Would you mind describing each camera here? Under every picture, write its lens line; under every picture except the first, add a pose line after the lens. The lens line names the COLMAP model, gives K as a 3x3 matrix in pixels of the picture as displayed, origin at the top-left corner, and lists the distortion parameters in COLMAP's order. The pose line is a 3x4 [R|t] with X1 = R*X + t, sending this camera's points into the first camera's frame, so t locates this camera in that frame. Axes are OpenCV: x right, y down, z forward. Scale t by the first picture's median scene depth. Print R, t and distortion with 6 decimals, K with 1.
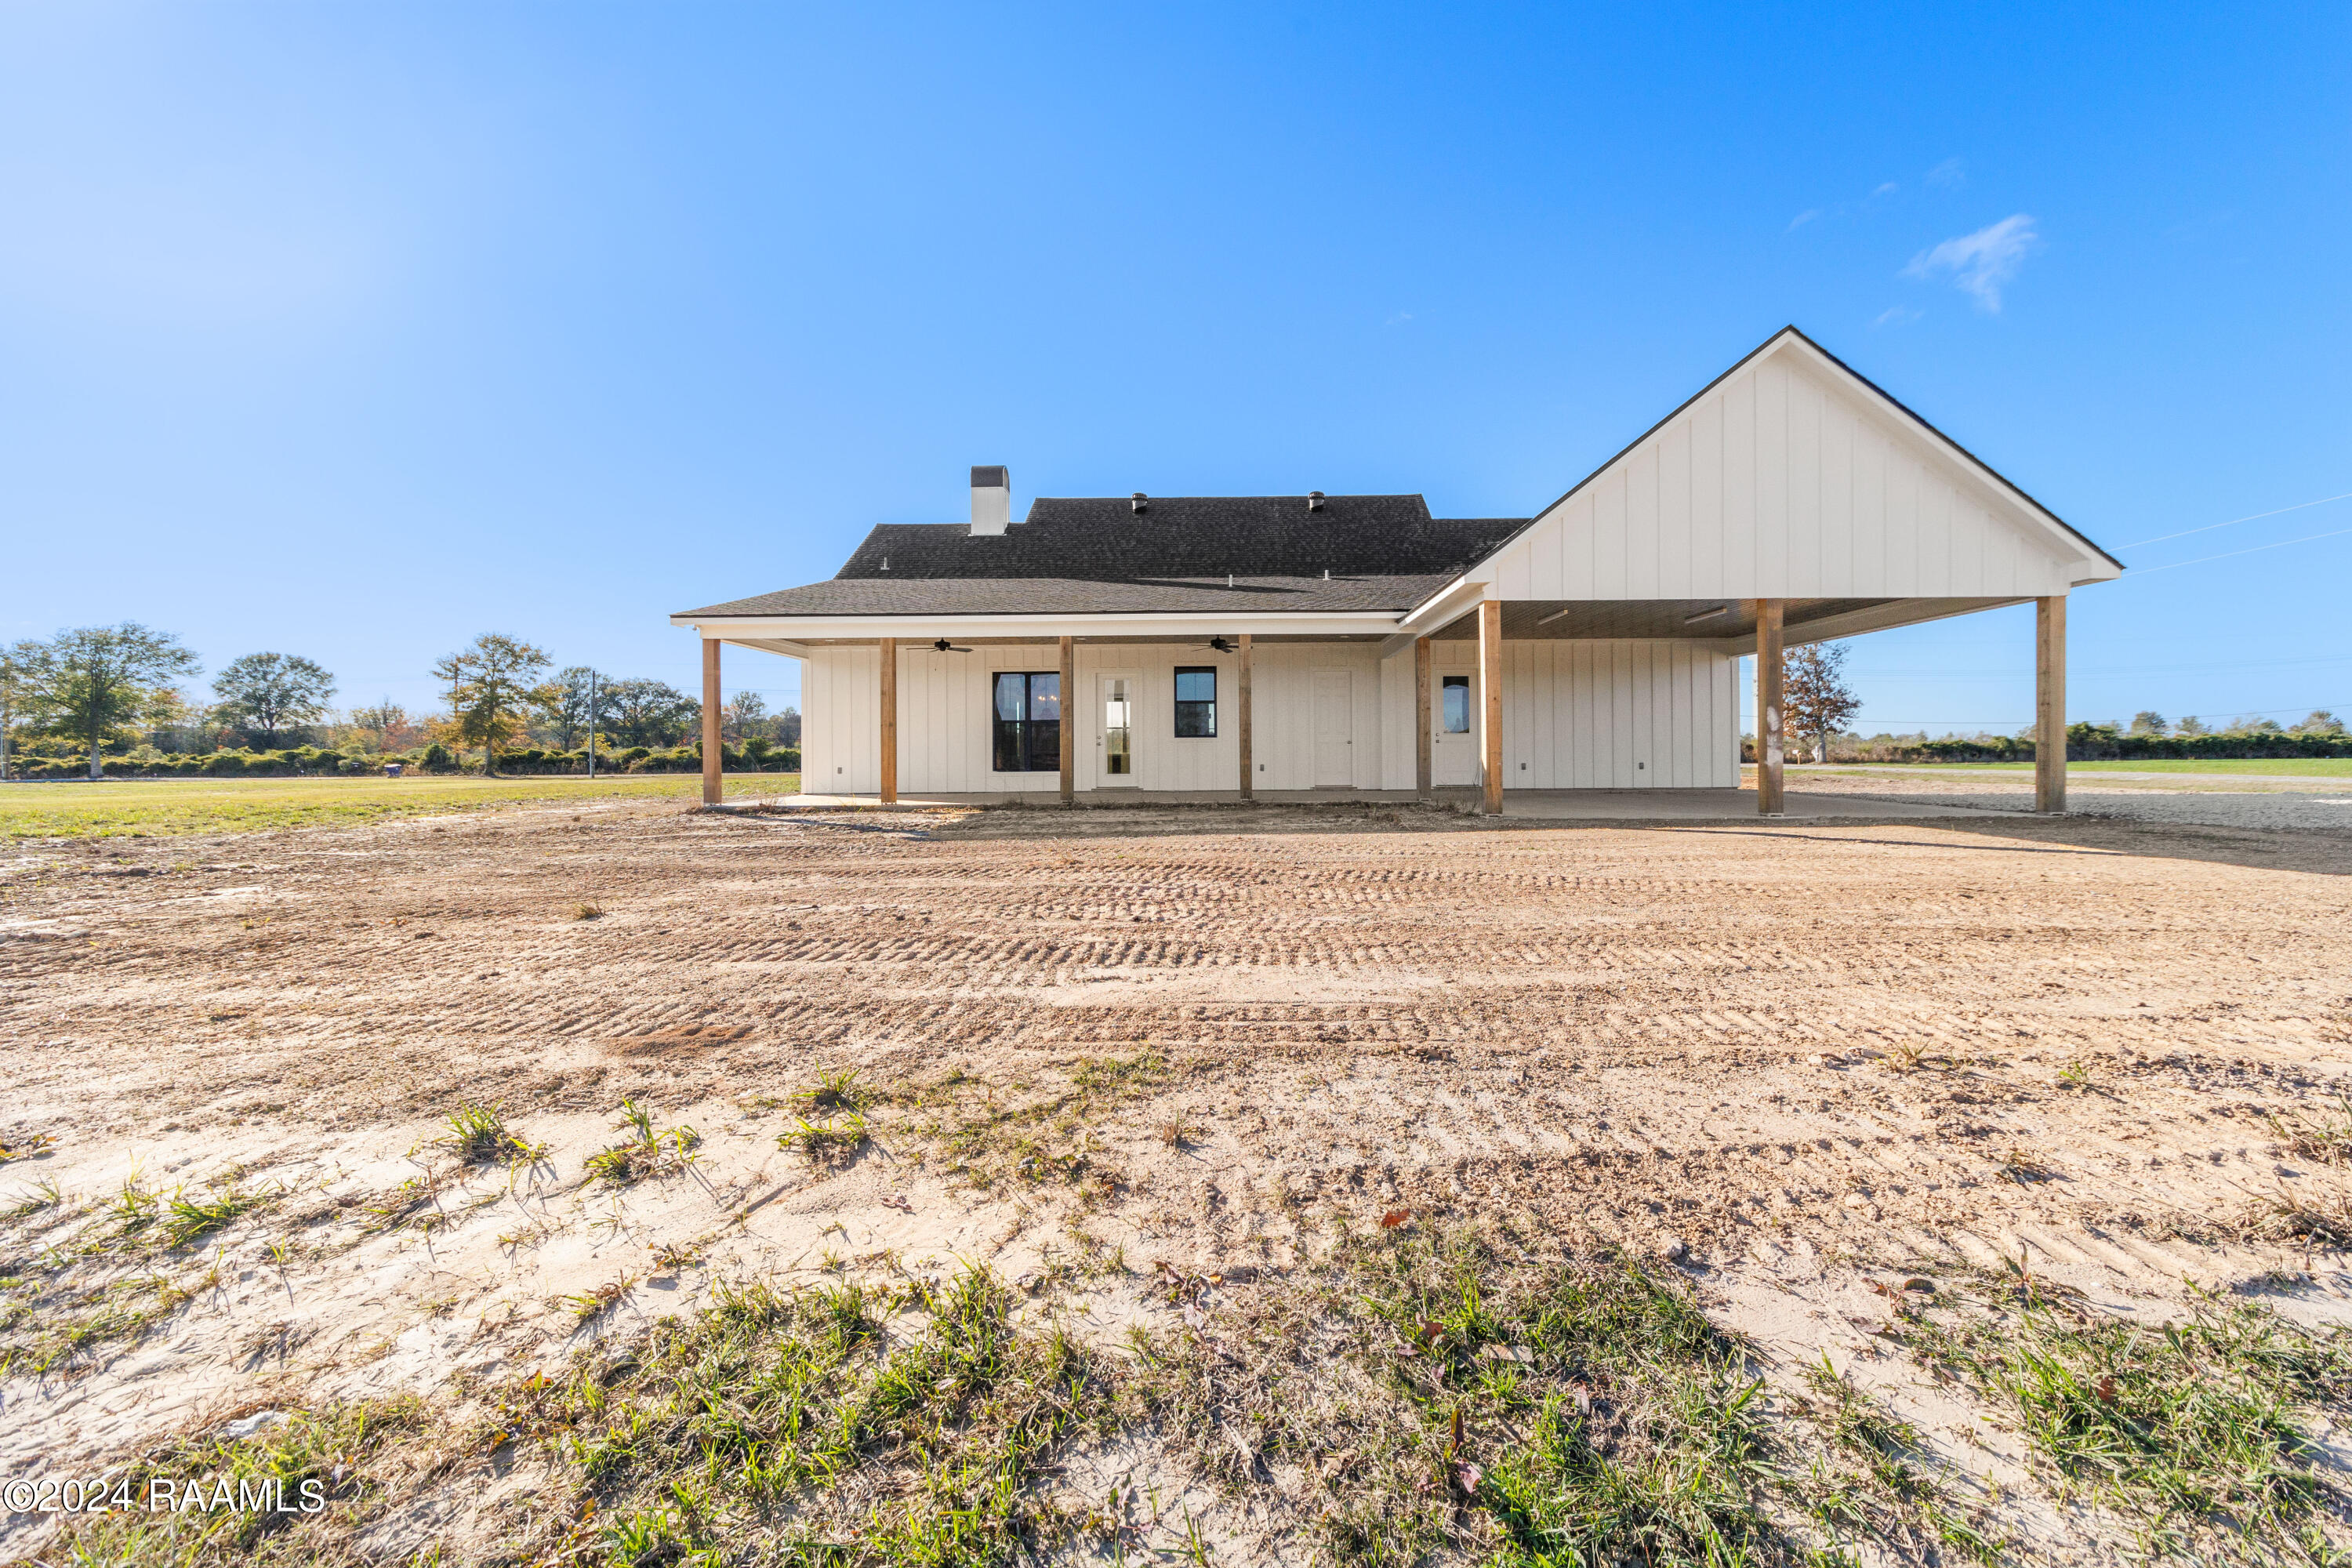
lens RADIAL K [[974.9, 0, 1176.1], [0, 974.9, 760.5], [0, 0, 1]] dist [0.001506, 0.000085]
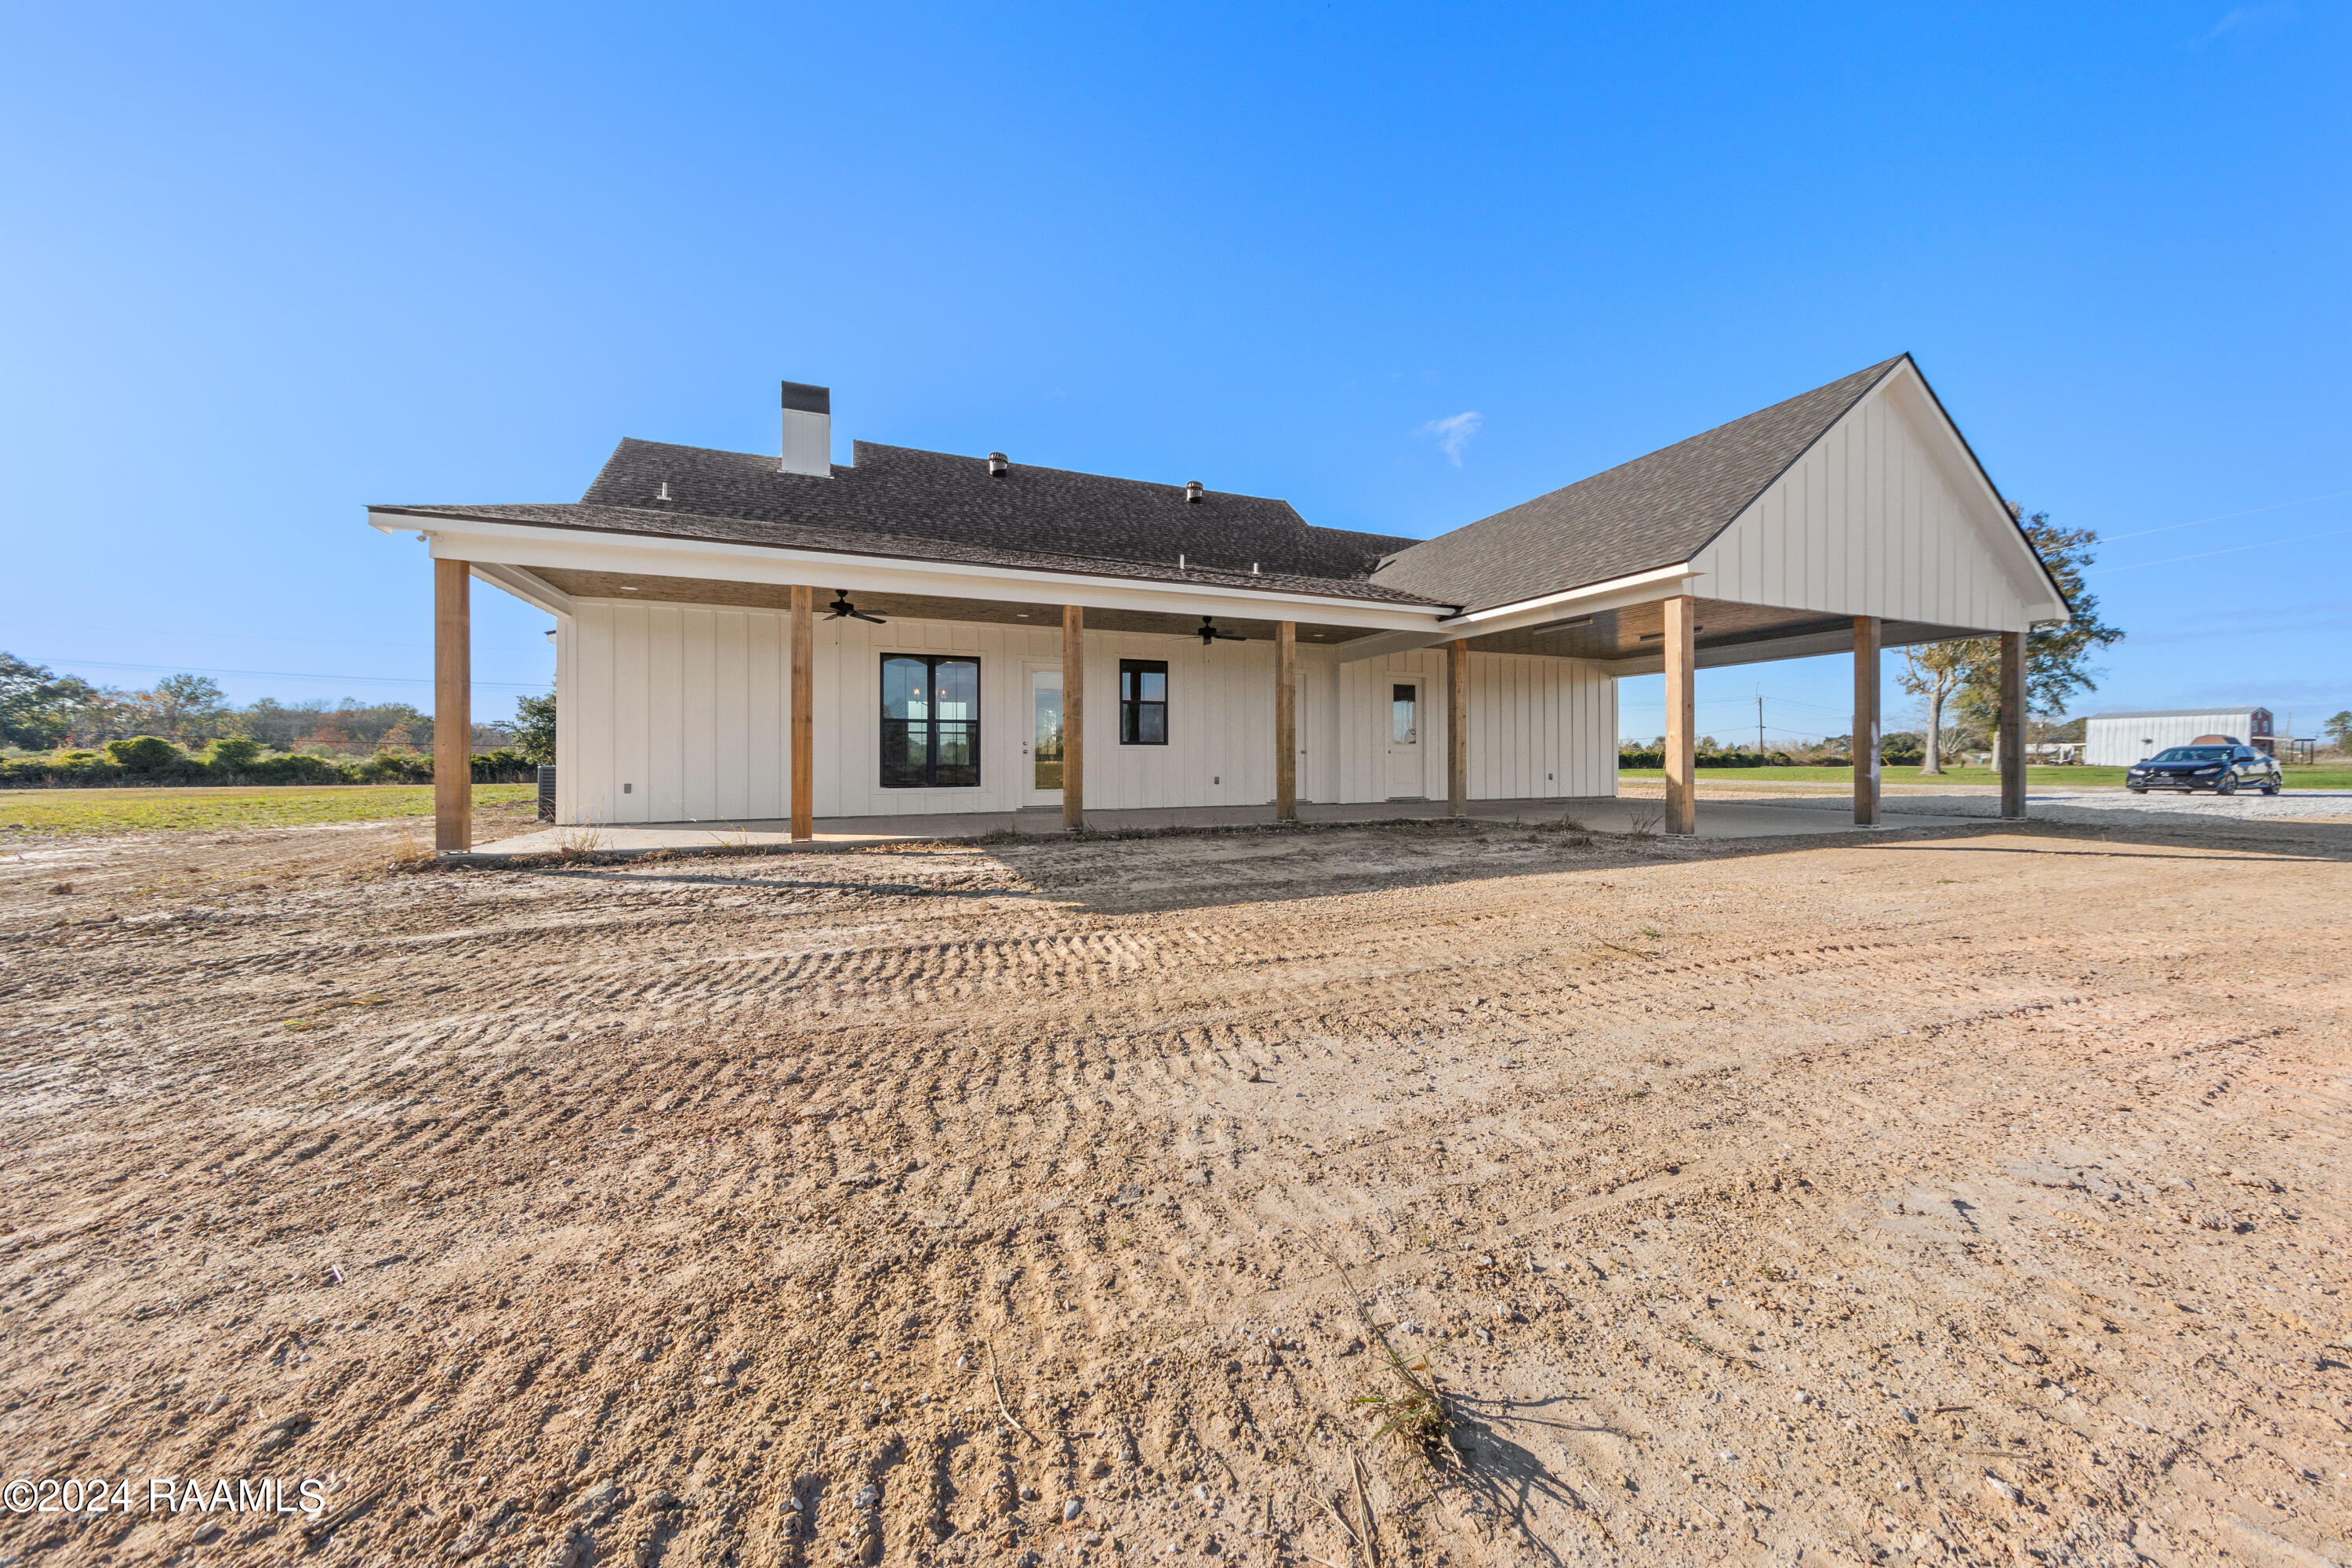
lens RADIAL K [[877.0, 0, 1185.2], [0, 877.0, 771.2], [0, 0, 1]] dist [0.006013, 0.000231]
pose [[0.894174, -0.000902, 0.447718, -0.270205], [-0.000996, 0.999991, 0.004004, -0.004080], [-0.447718, -0.004026, 0.894166, 0.291050]]
